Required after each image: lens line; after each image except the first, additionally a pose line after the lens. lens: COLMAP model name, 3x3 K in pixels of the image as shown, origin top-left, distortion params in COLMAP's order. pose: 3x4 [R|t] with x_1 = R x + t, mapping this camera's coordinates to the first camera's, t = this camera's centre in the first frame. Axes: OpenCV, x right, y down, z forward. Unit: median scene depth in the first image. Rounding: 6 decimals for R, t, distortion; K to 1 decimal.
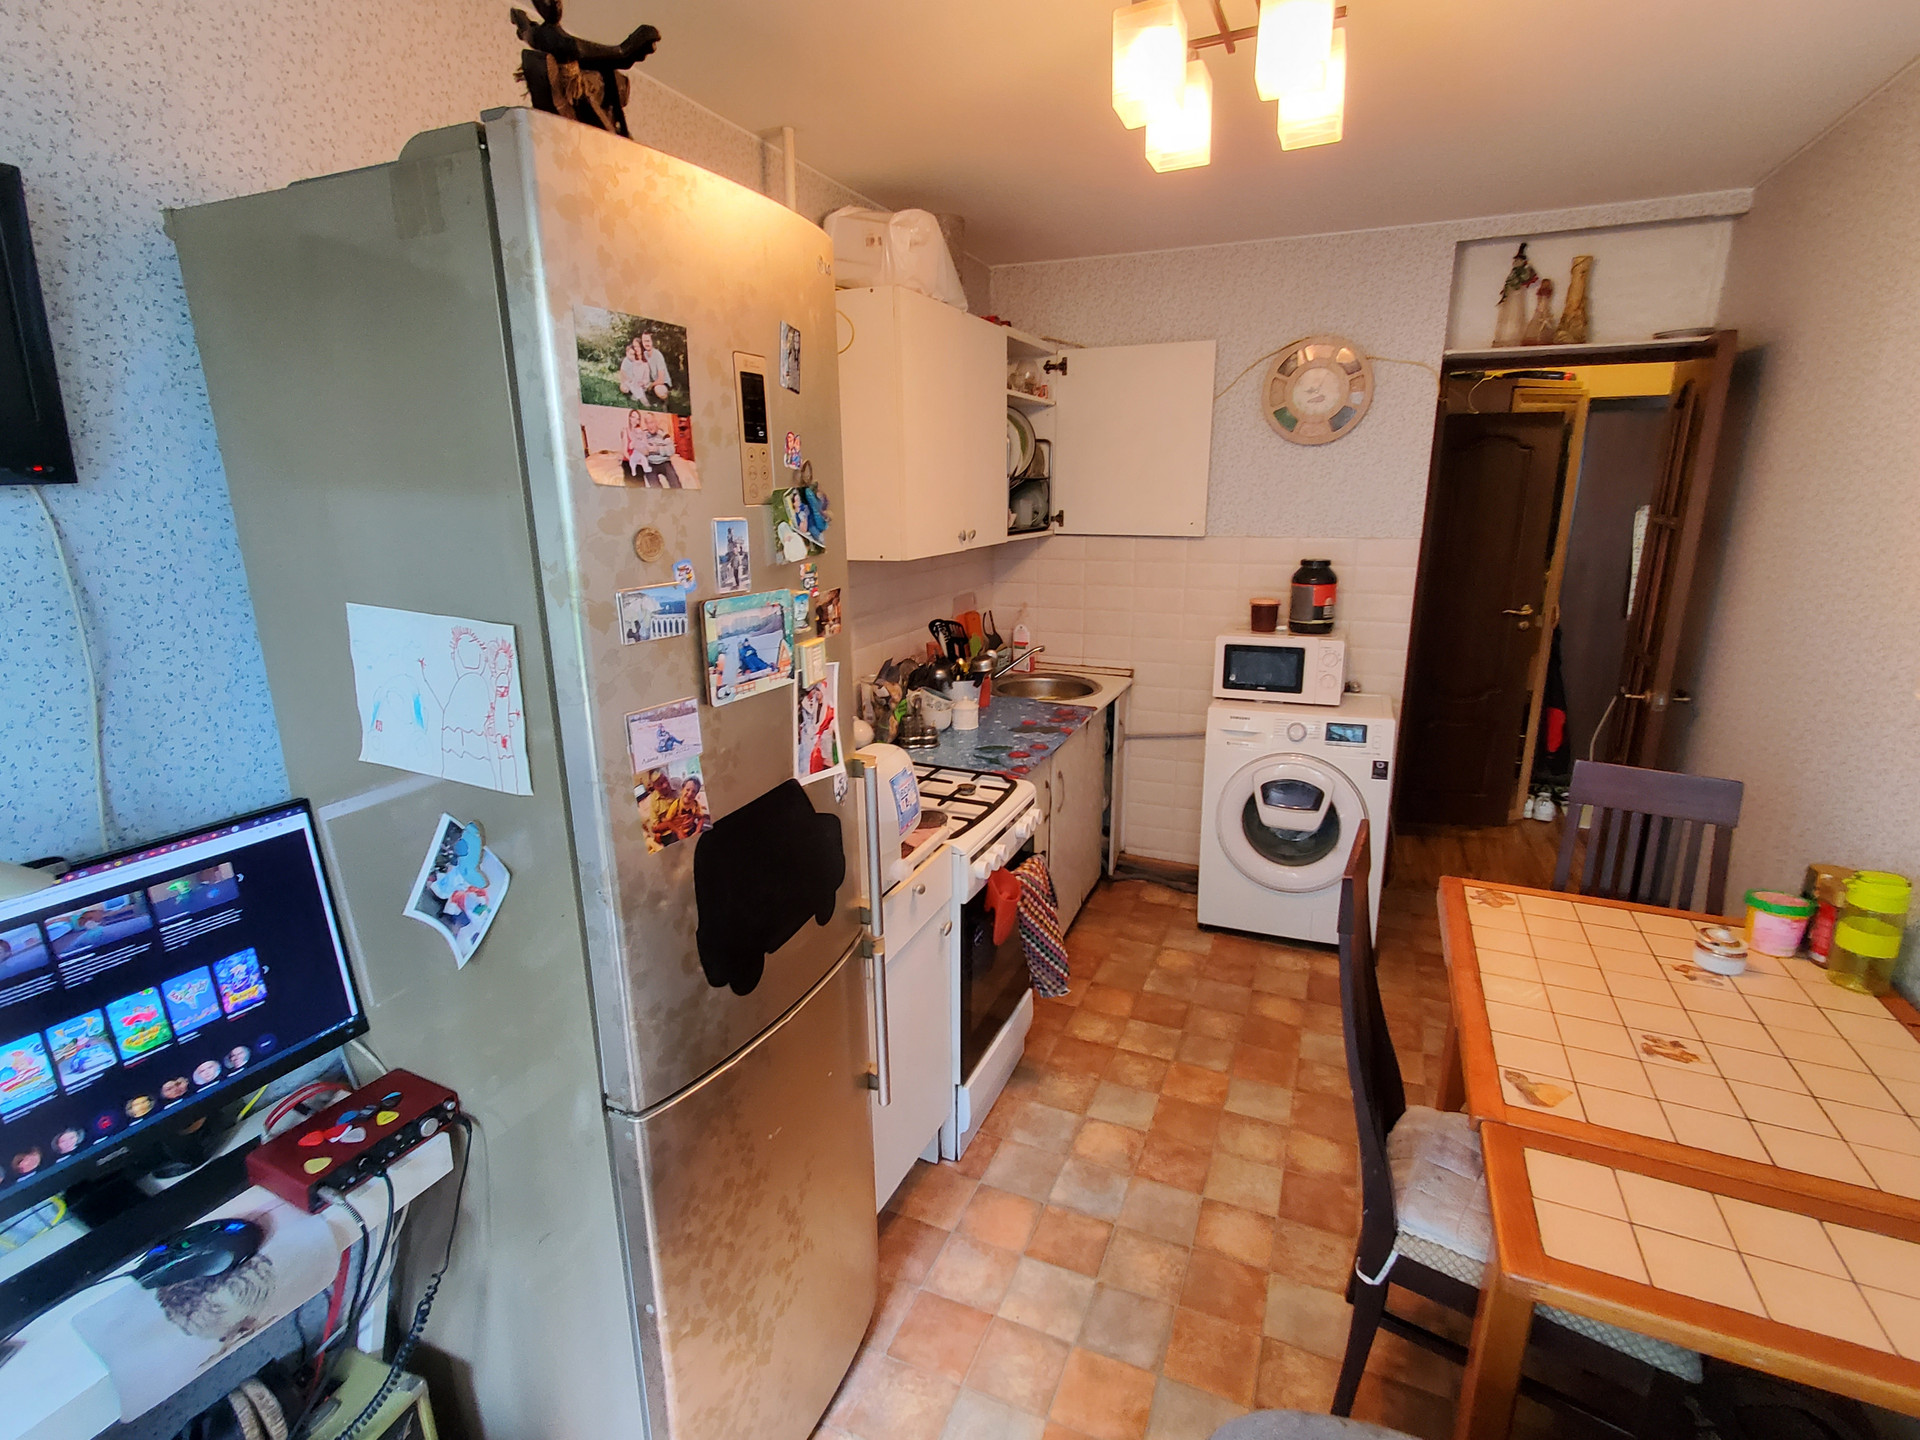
lens RADIAL K [[916.9, 0, 960.1], [0, 916.9, 723.0], [0, 0, 1]] dist [0.001576, 0.000851]
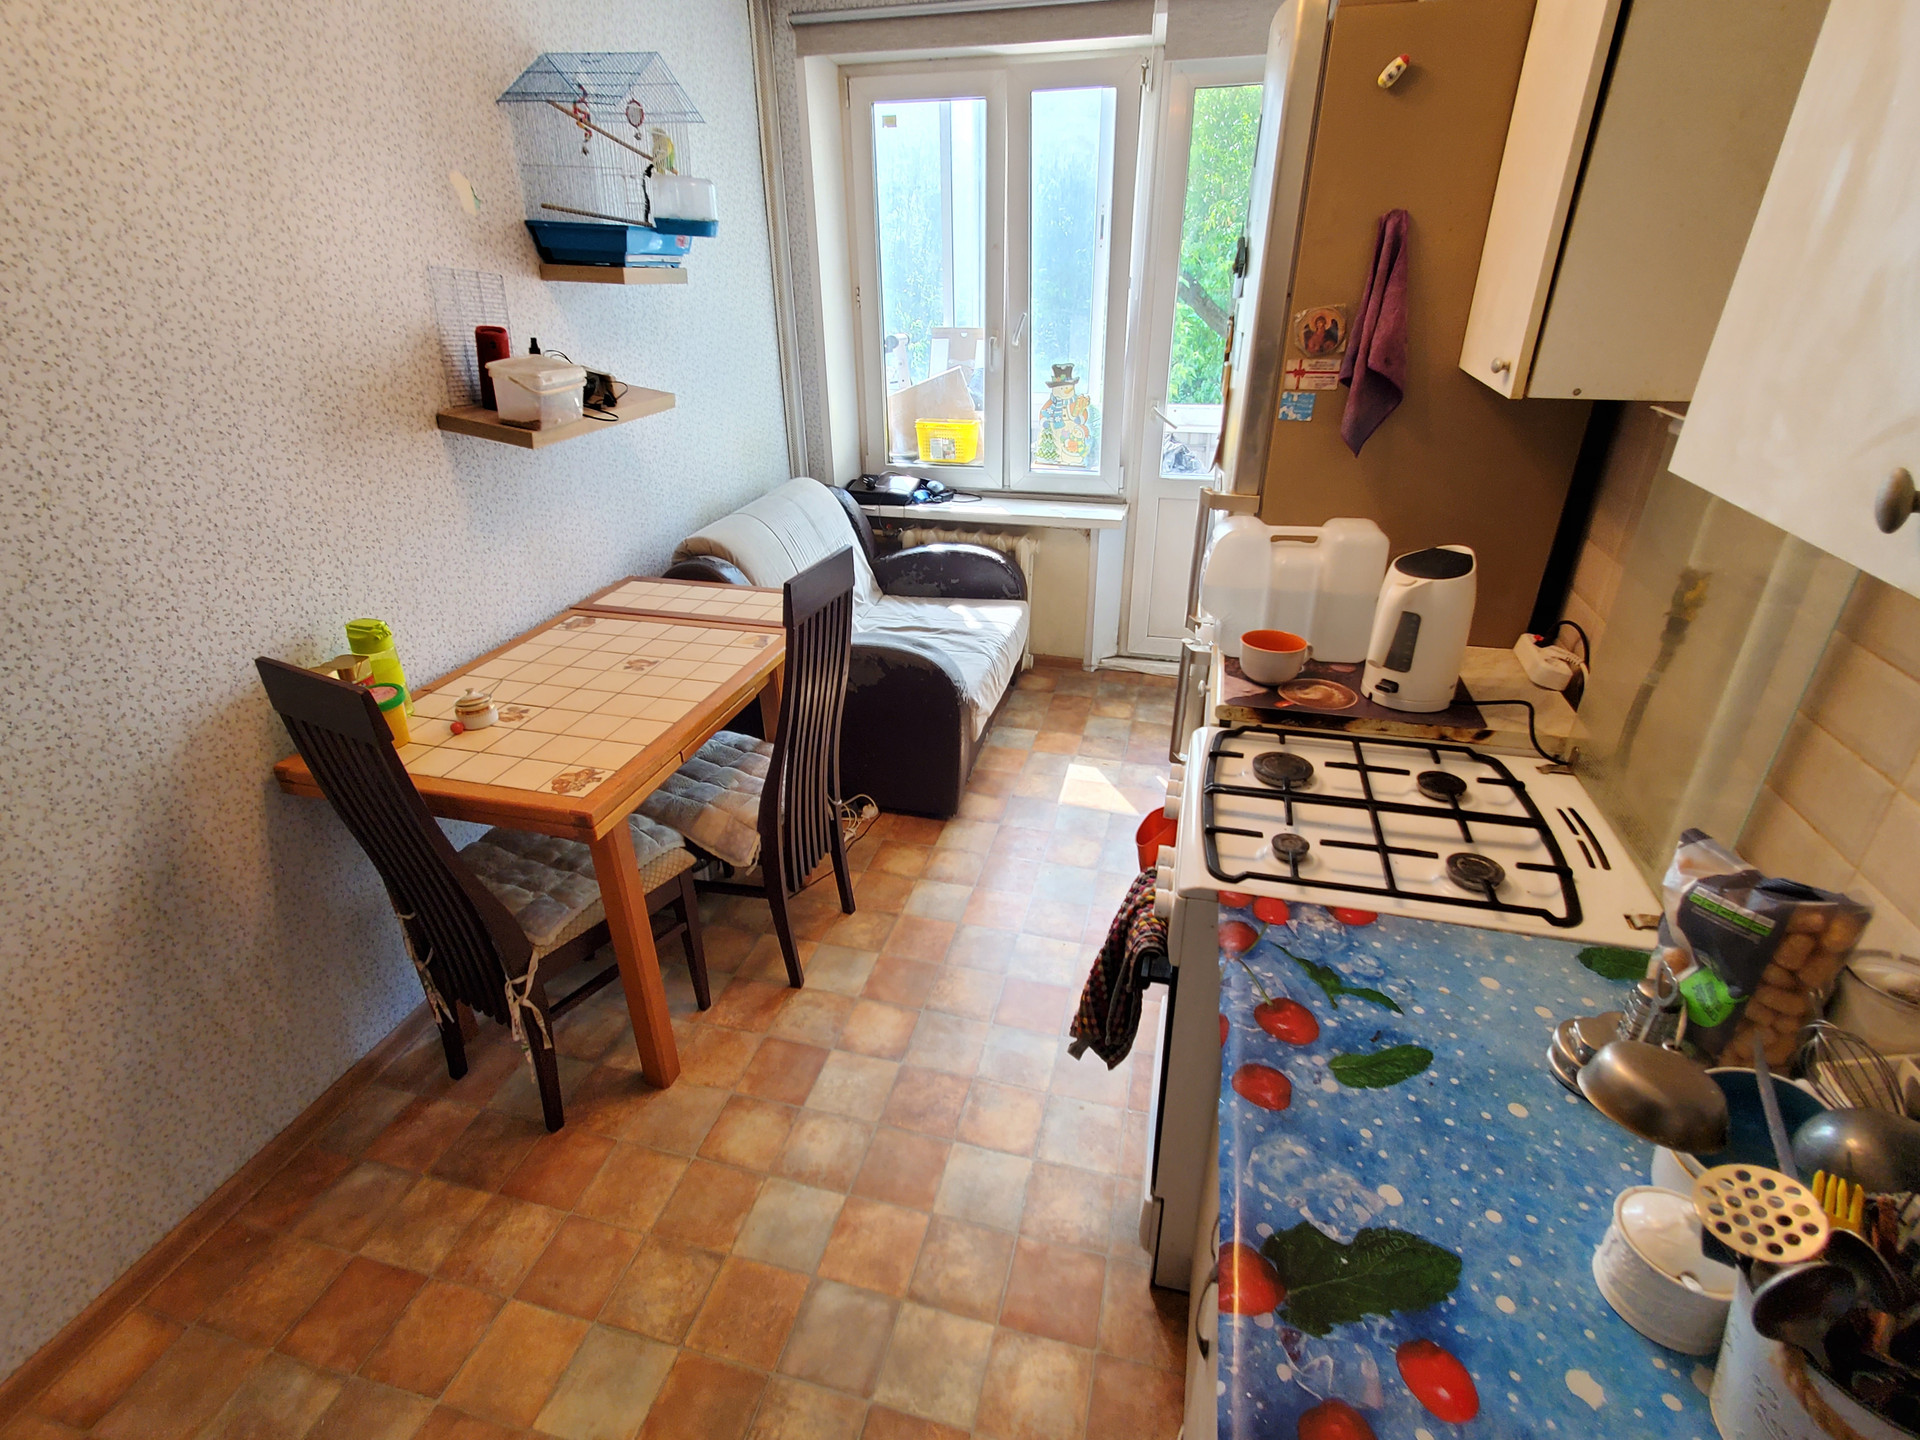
lens RADIAL K [[916.9, 0, 963.7], [0, 916.9, 713.5], [0, 0, 1]] dist [0.001576, 0.000851]
pose [[-0.989385, 0.070495, -0.127074, 0.263575], [-0.030875, 0.752513, 0.657854, -0.339779], [0.142001, 0.654794, -0.742348, 1.313710]]
